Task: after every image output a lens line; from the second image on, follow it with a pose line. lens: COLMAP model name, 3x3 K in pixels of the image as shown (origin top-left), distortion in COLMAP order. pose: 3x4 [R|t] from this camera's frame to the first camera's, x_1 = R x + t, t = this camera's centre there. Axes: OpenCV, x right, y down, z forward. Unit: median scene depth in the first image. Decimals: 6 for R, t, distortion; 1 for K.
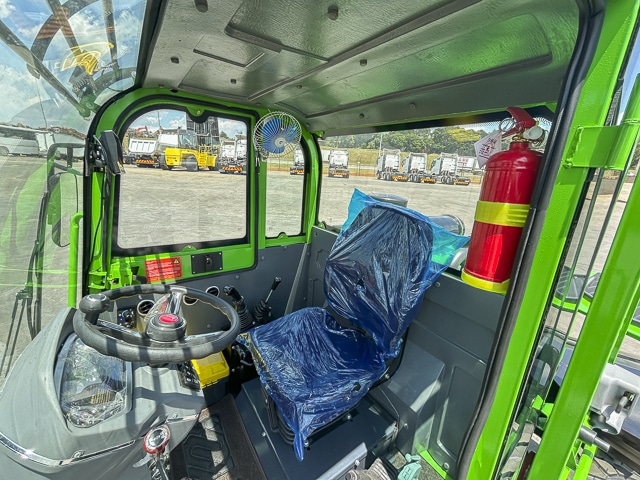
lens RADIAL K [[259.7, 0, 319.8], [0, 259.7, 237.0], [0, 0, 1]] dist [0.000032, -0.000128]
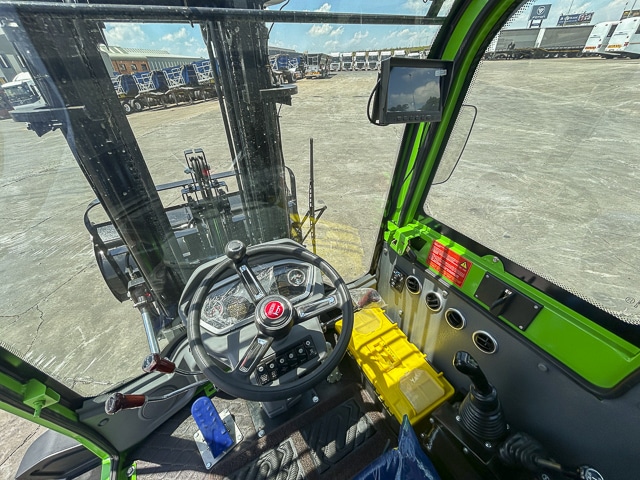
lens RADIAL K [[259.7, 0, 320.8], [0, 259.7, 236.2], [0, 0, 1]] dist [0.000032, -0.000128]
pose [[-0.121394, 0.504026, -0.855115, 0.021831], [-0.246640, 0.819151, 0.517842, -0.227474], [0.961474, 0.273768, 0.024872, 0.633497]]
